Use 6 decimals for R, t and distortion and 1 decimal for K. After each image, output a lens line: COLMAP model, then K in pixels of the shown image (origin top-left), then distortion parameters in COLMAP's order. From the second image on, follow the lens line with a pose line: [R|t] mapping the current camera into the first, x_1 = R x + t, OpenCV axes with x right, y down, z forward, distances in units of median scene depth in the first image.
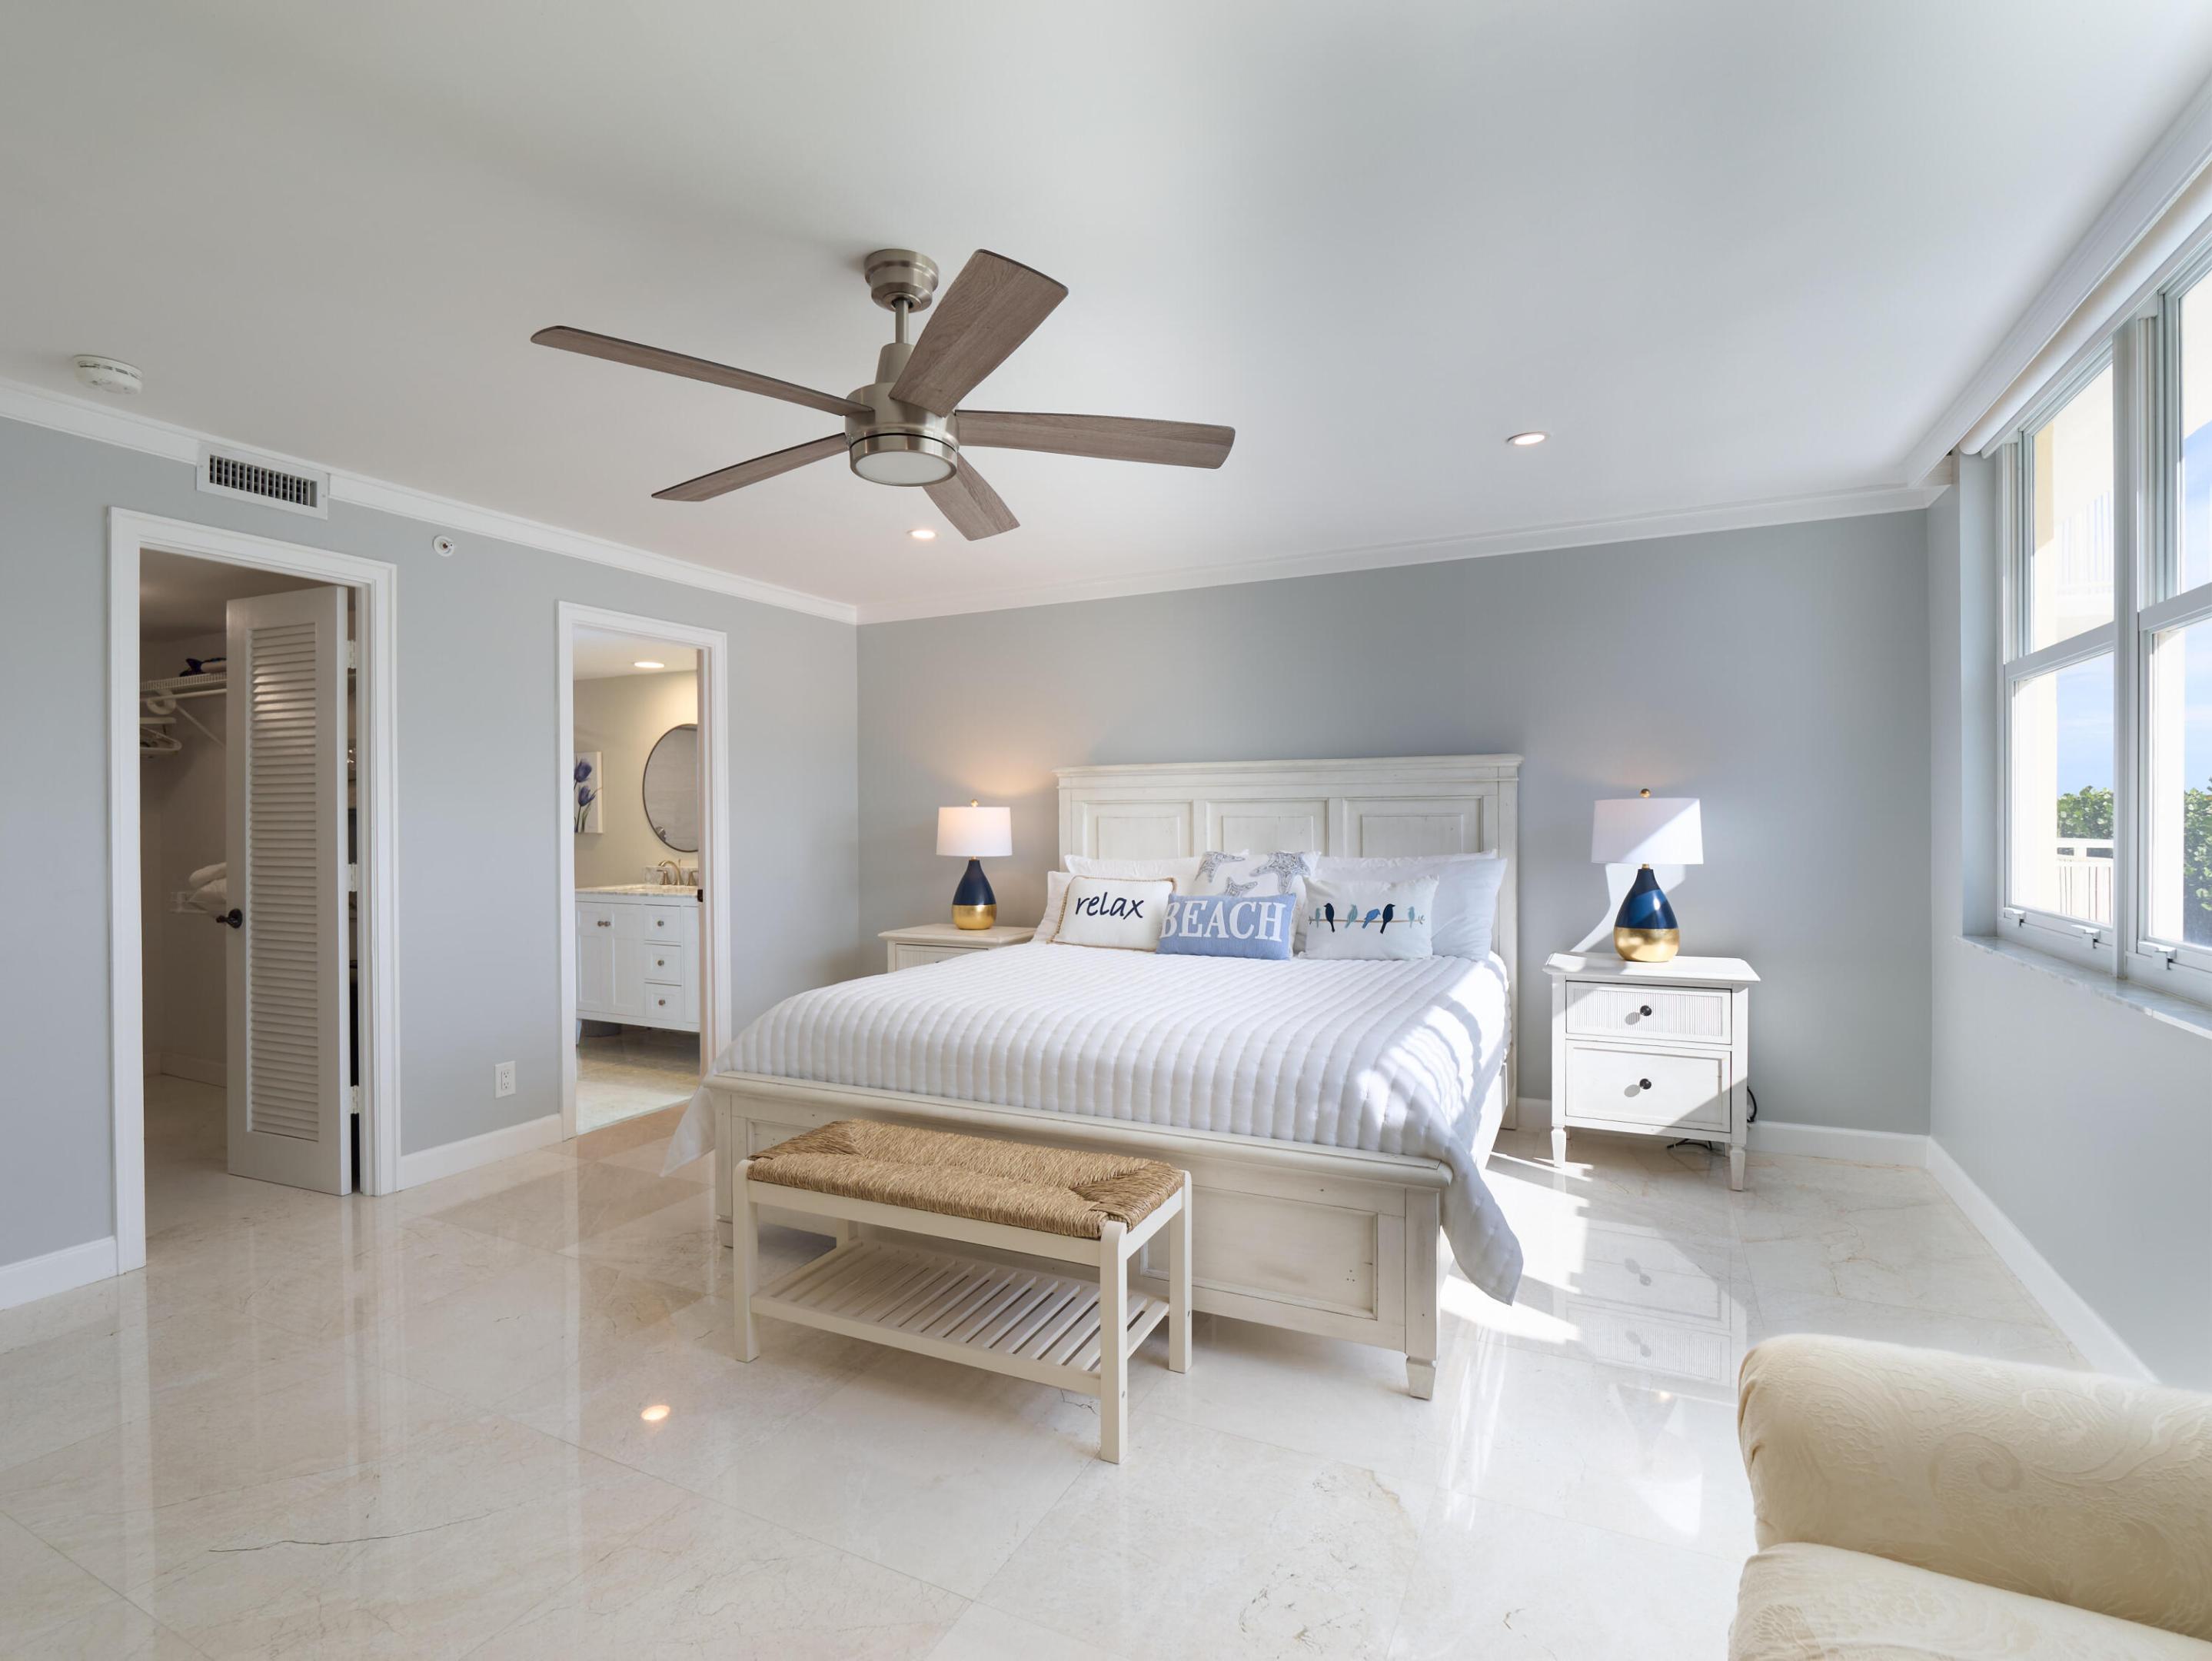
lens RADIAL K [[1072.8, 0, 1100.8], [0, 1072.8, 824.9], [0, 0, 1]] dist [-0.003907, -0.000228]
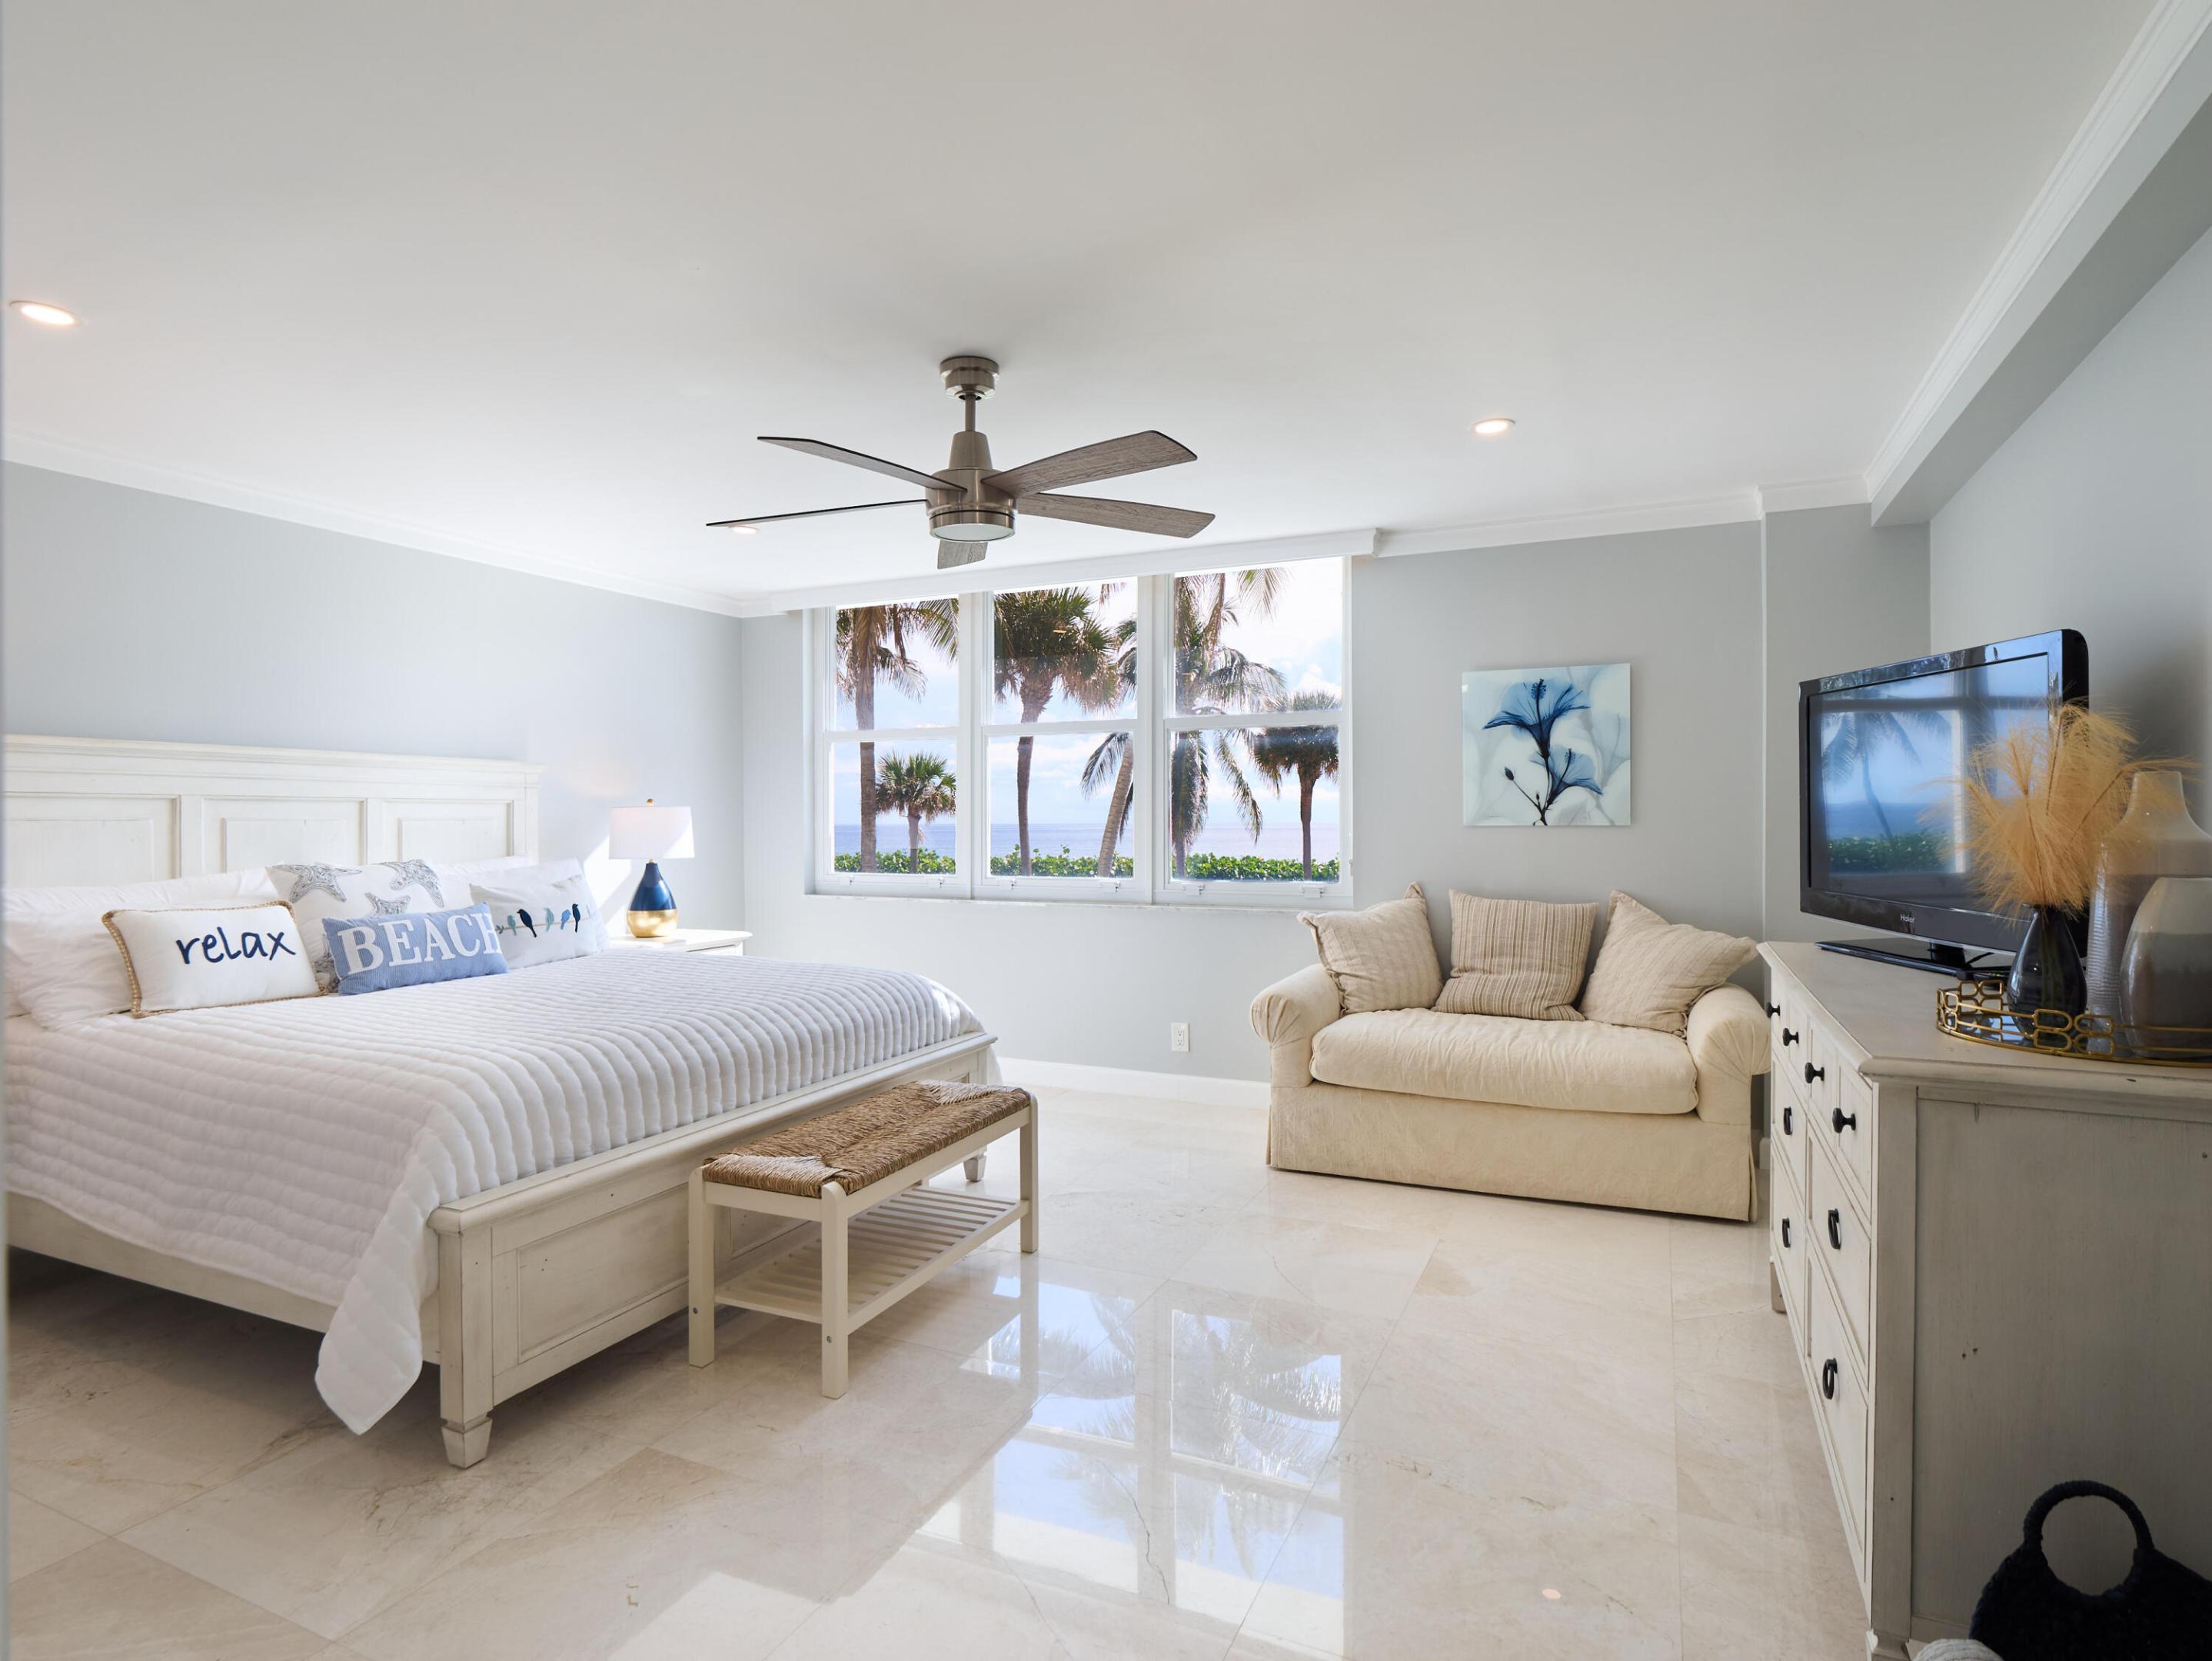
lens RADIAL K [[1173.3, 0, 1104.4], [0, 1173.3, 827.9], [0, 0, 1]] dist [0.002606, 0.000210]
pose [[-0.025505, -0.001157, 0.999674, -0.863442], [0.006561, 0.999978, 0.001324, 0.001429], [-0.999653, 0.006593, -0.025497, 0.498311]]
